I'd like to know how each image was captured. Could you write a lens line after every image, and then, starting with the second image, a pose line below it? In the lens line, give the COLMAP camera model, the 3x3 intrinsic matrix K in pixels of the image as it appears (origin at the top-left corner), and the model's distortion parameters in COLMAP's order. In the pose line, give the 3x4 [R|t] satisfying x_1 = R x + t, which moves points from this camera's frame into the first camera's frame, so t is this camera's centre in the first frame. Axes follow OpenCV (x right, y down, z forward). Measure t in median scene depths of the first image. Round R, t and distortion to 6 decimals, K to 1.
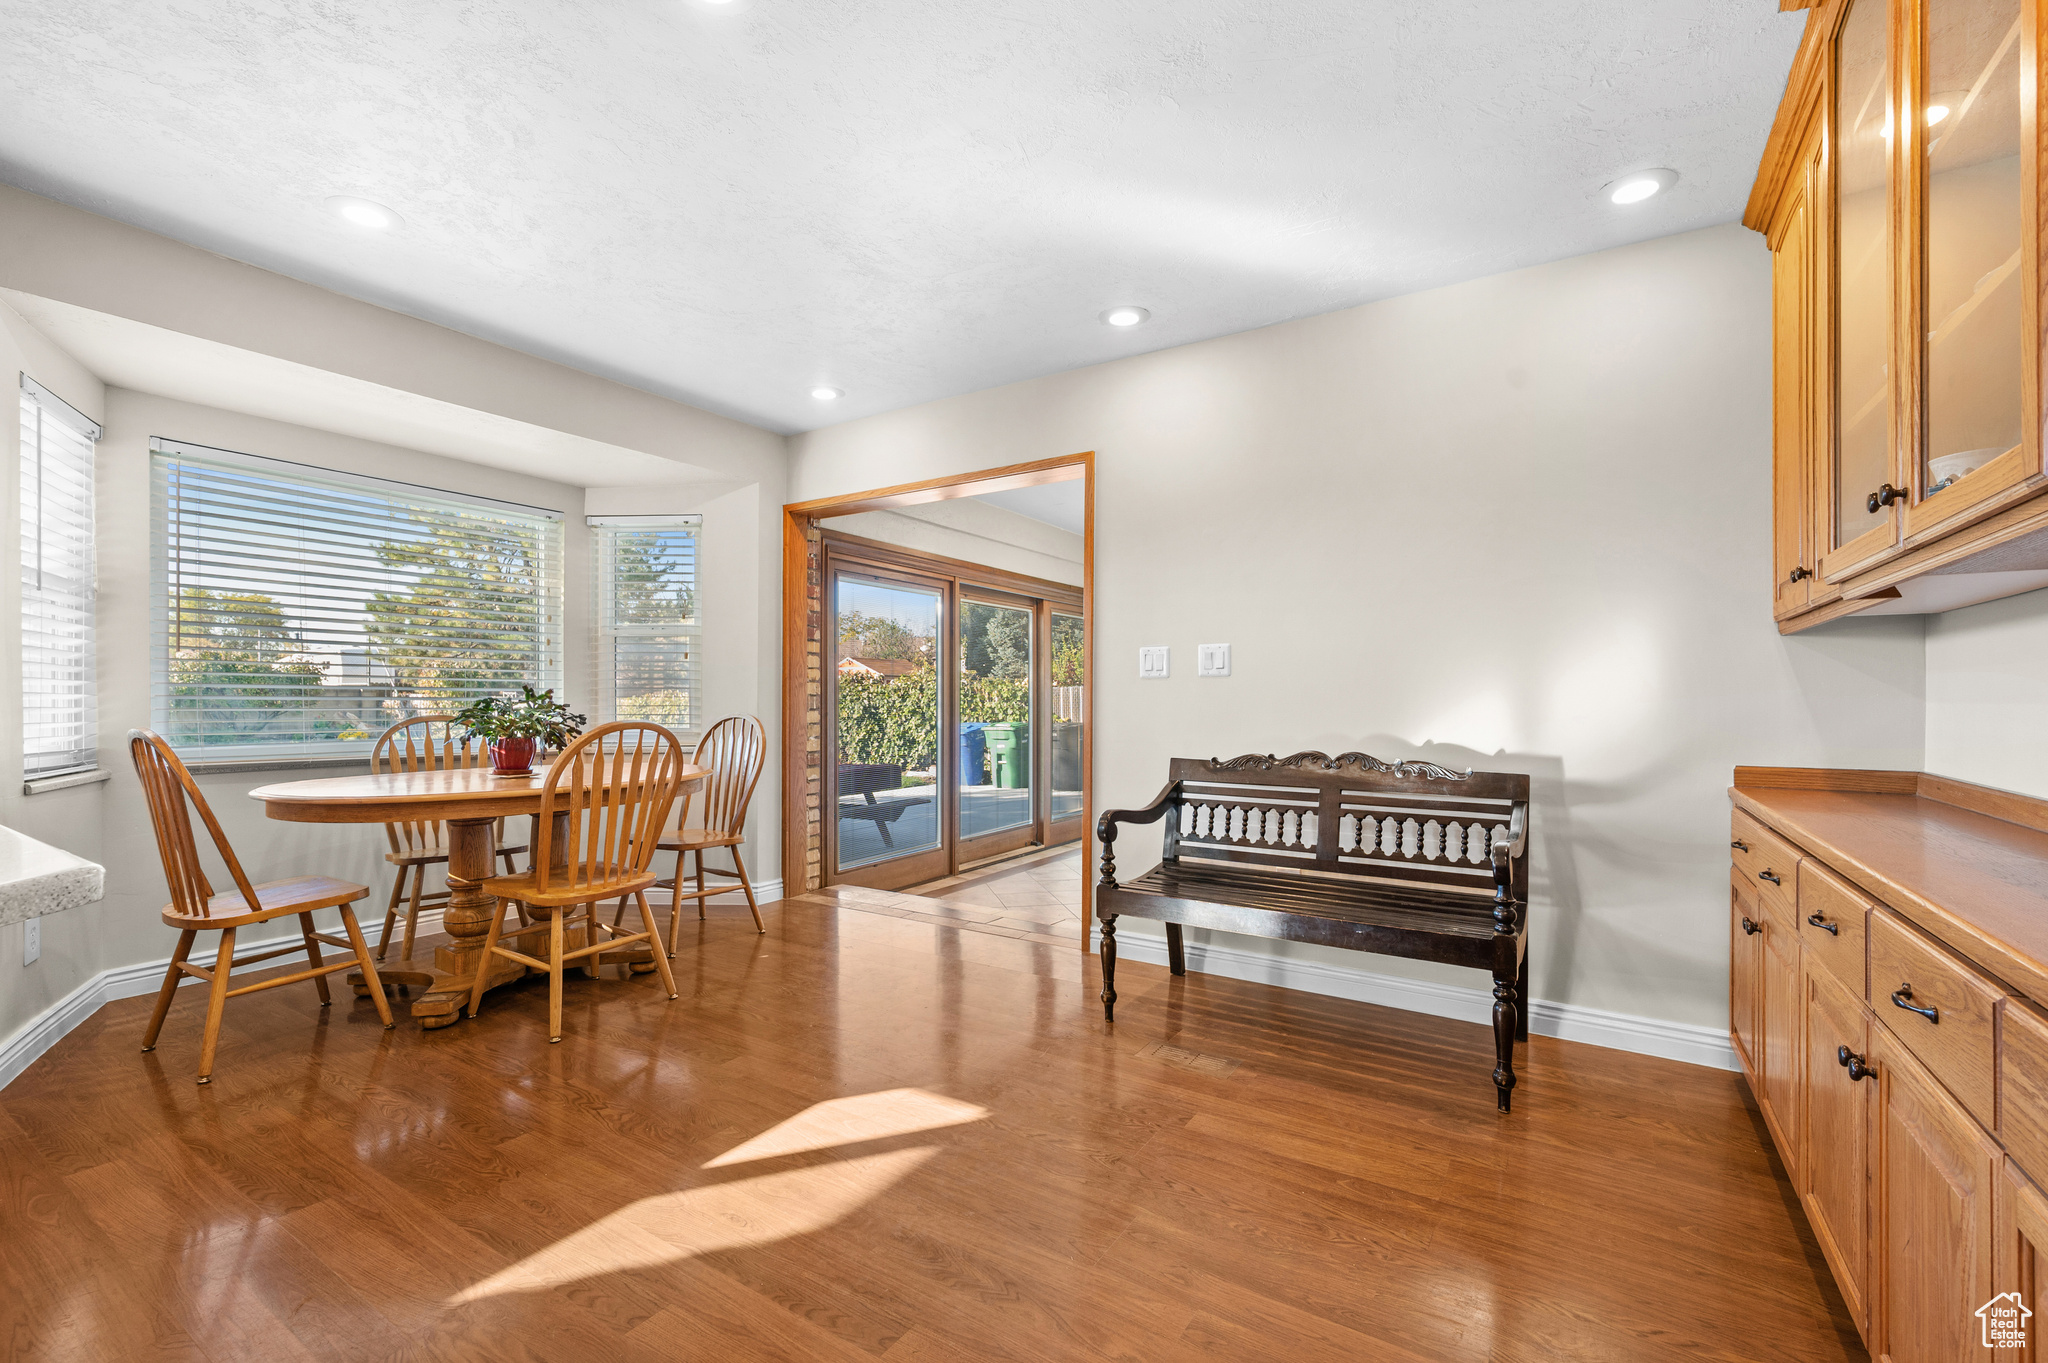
lens RADIAL K [[870.5, 0, 1012.6], [0, 870.5, 698.9], [0, 0, 1]] dist [-0.003493, -0.000127]
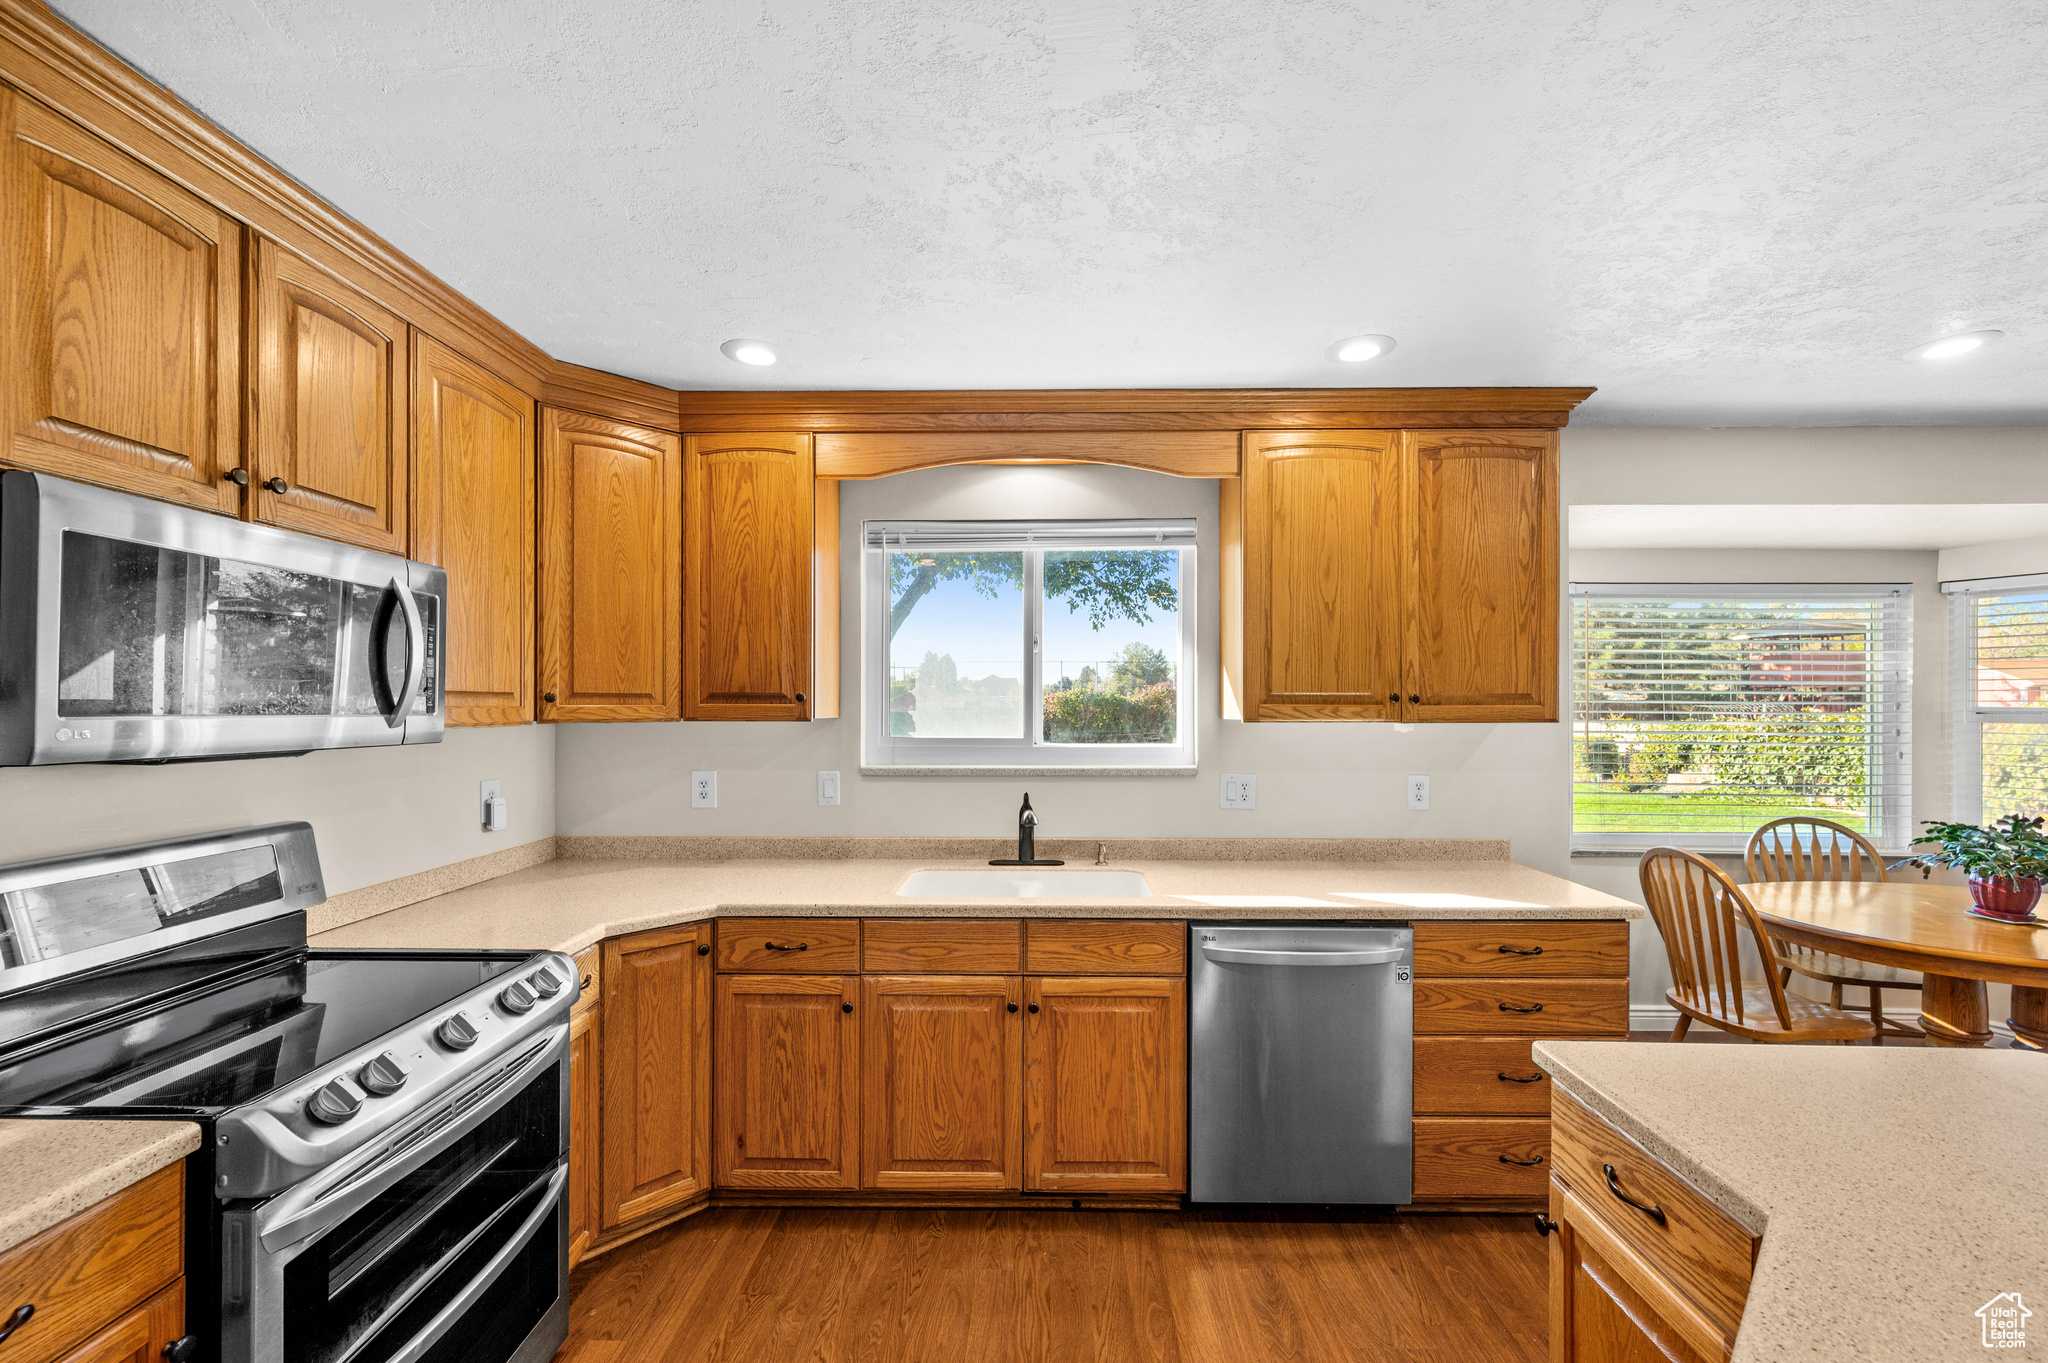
lens RADIAL K [[818.0, 0, 1032.1], [0, 818.0, 706.9], [0, 0, 1]] dist [-0.003146, 0.000525]
pose [[0.531937, 0.003309, -0.846777, -0.434191], [-0.002553, 0.999994, 0.002304, -0.133490], [0.846780, 0.000936, 0.531942, -0.274980]]
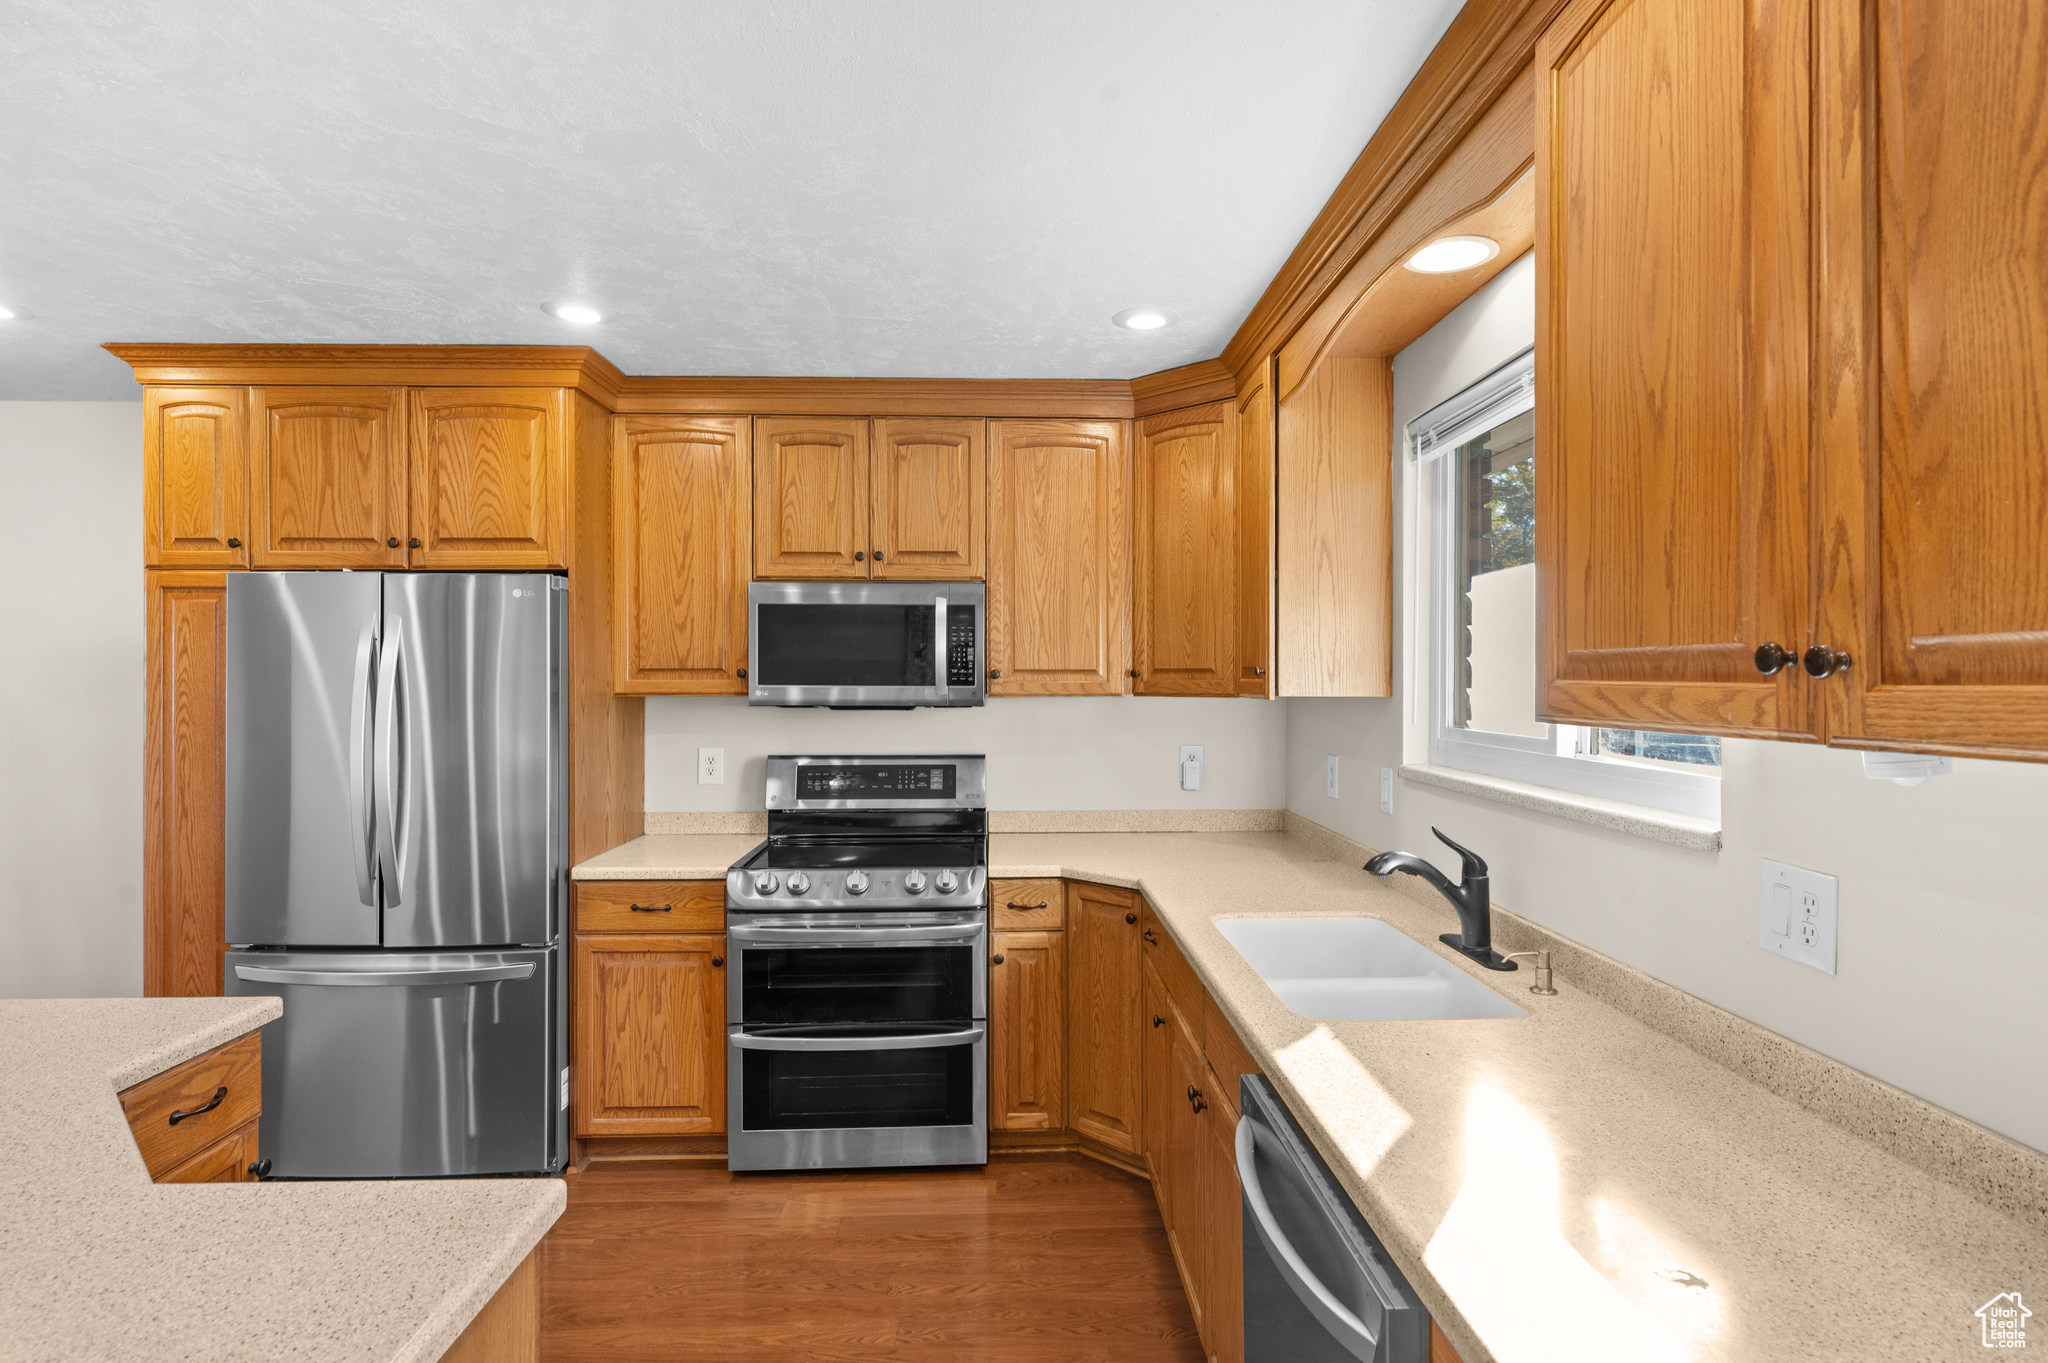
lens RADIAL K [[1045.9, 0, 1034.5], [0, 1045.9, 678.4], [0, 0, 1]] dist [-0.002106, -0.000581]
pose [[-0.816951, 0.001480, -0.576705, -0.588391], [0.000270, 0.999998, 0.002184, -0.136455], [0.576707, 0.001628, -0.816949, 0.632503]]
